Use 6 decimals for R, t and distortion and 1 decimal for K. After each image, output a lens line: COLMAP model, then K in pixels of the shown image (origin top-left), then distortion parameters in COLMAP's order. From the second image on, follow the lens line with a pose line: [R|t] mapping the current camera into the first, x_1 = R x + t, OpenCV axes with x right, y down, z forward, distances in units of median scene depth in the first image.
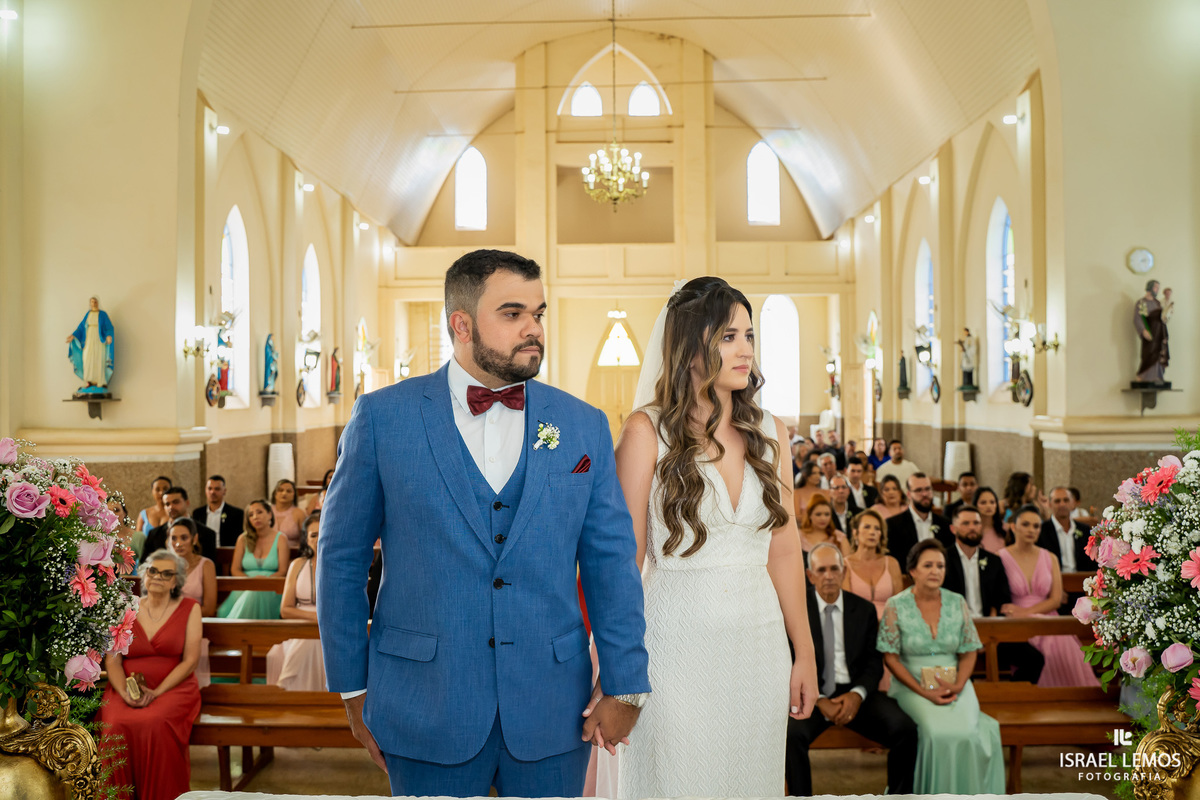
lens RADIAL K [[985.0, 0, 603.2], [0, 985.0, 383.8], [0, 0, 1]] dist [-0.101320, 0.039970]
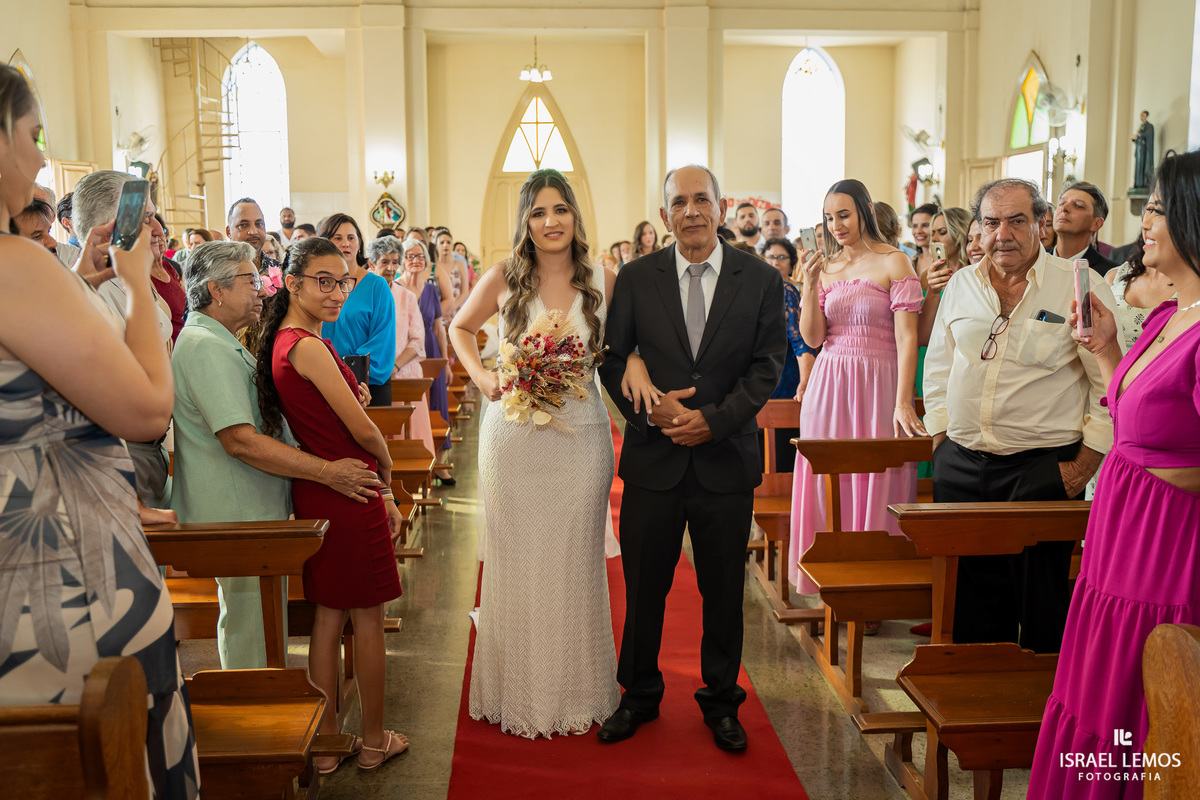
lens RADIAL K [[1120.7, 0, 598.8], [0, 1120.7, 402.7], [0, 0, 1]] dist [-0.050488, 0.000000]
pose [[0.996563, -0.009846, 0.082245, -0.004389], [-0.001855, 0.990008, 0.141001, 0.025471], [-0.082812, -0.140669, 0.986587, 0.378897]]
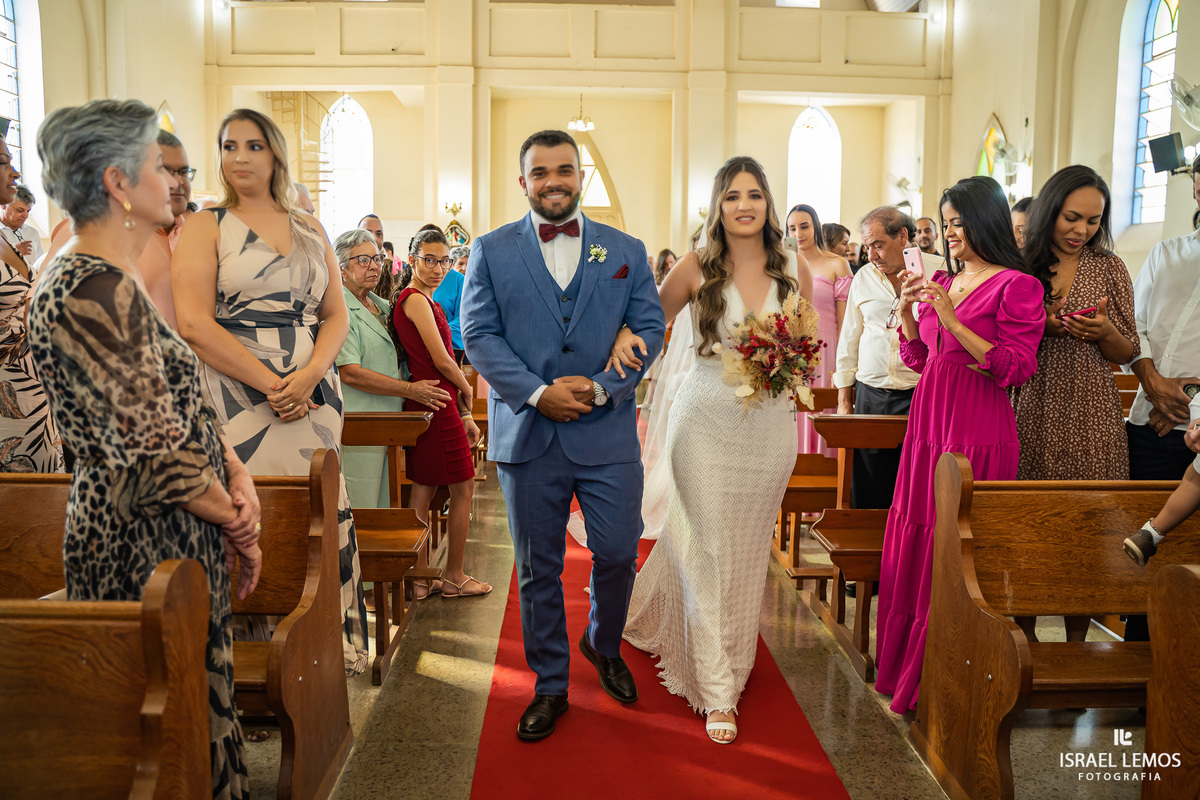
lens RADIAL K [[985.0, 0, 599.0], [0, 985.0, 405.0], [0, 0, 1]] dist [-0.101320, 0.039970]
pose [[0.998581, 0.015032, 0.051084, -0.004915], [-0.021688, 0.990967, 0.132339, 0.031149], [-0.048634, -0.133259, 0.989887, 0.348040]]
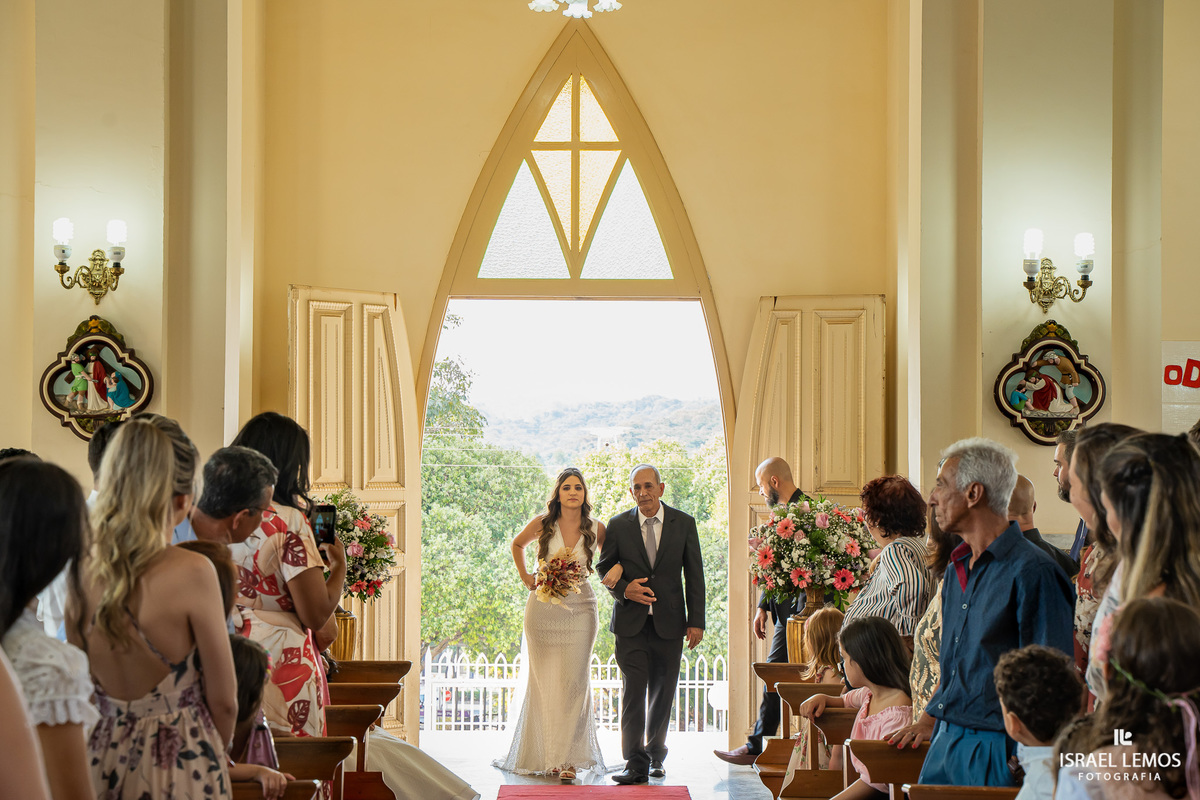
lens RADIAL K [[2369.0, 0, 590.4], [0, 2369.0, 390.7], [0, 0, 1]] dist [0.263113, 0.000000]
pose [[0.999183, 0.016916, 0.036706, 0.001482], [-0.015574, 0.999211, -0.036543, 0.024702], [-0.037296, 0.035942, 0.998658, 0.584674]]
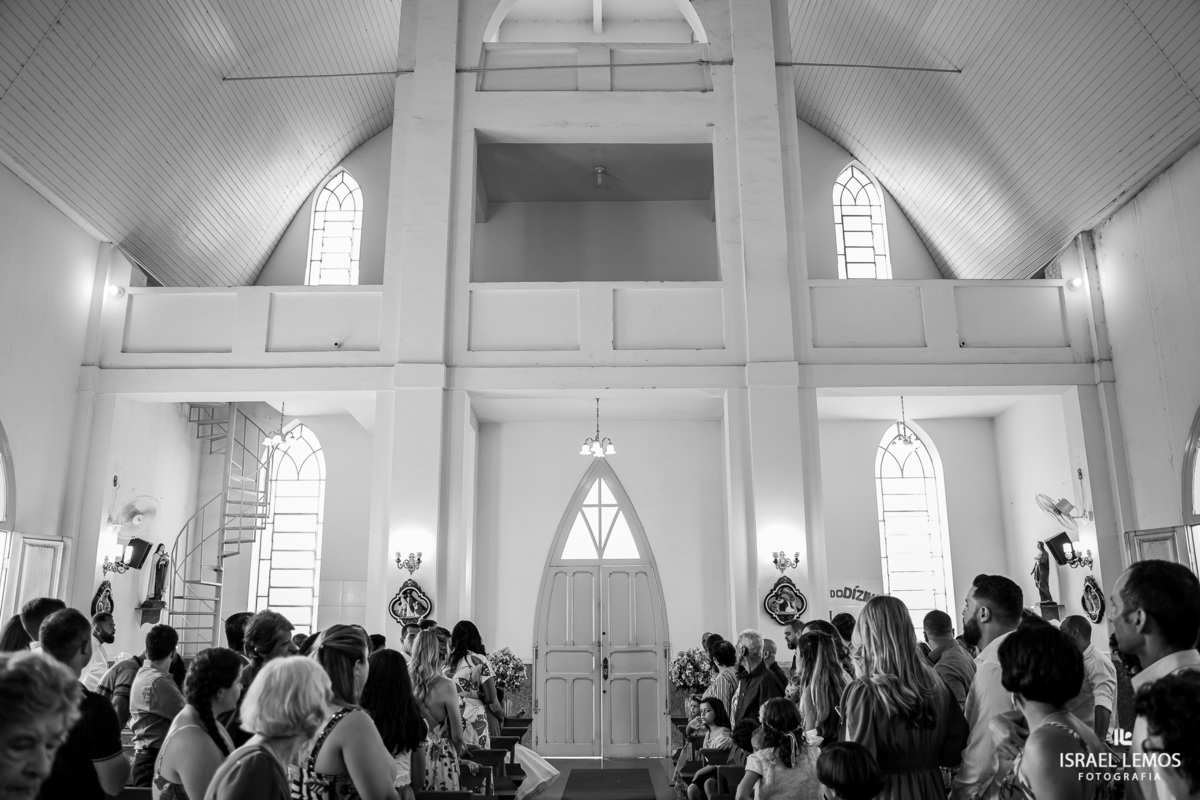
lens RADIAL K [[985.0, 0, 595.2], [0, 985.0, 395.3], [0, 0, 1]] dist [-0.101320, 0.039970]
pose [[0.999858, 0.007510, 0.015059, 0.005702], [-0.003720, 0.971404, -0.237403, 0.021518], [-0.016411, 0.237313, 0.971295, 0.559769]]
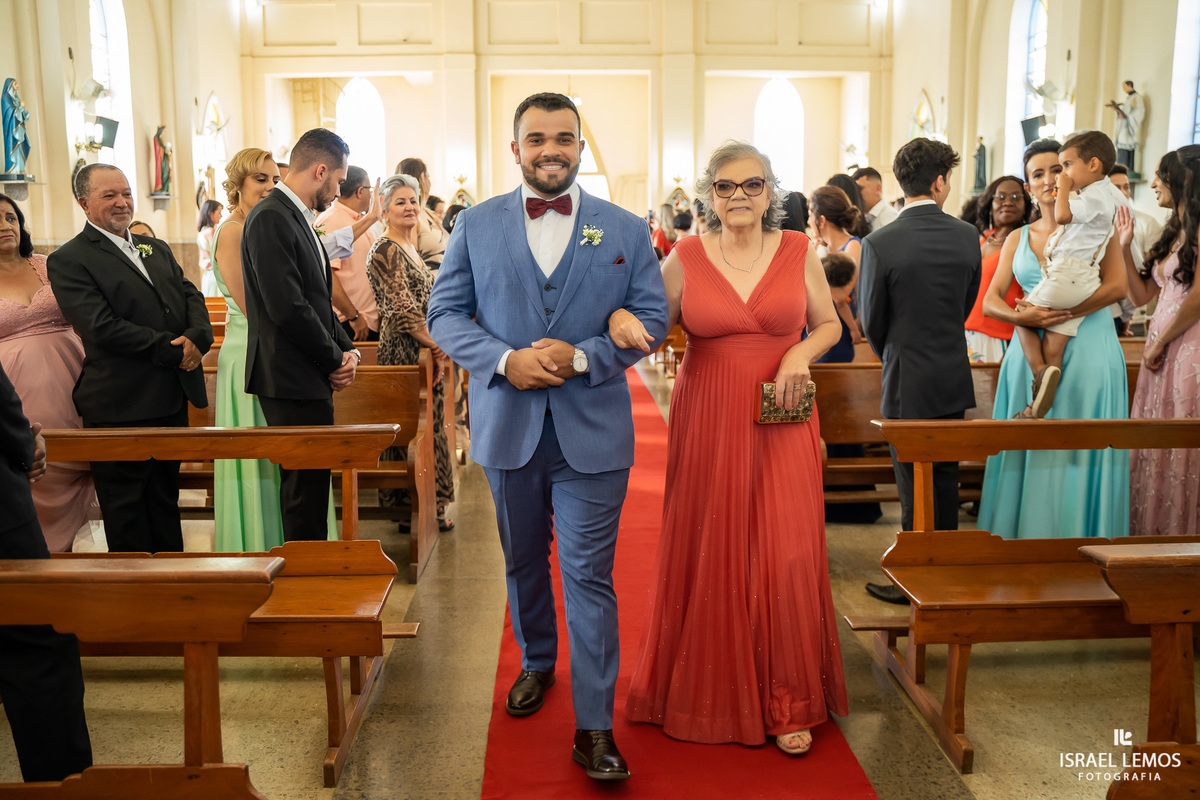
lens RADIAL K [[985.0, 0, 601.3], [0, 985.0, 406.8], [0, 0, 1]] dist [-0.101320, 0.039970]
pose [[0.998390, -0.005475, 0.056449, -0.005556], [-0.004614, 0.984188, 0.177066, 0.029313], [-0.056526, -0.177042, 0.982579, 0.243134]]
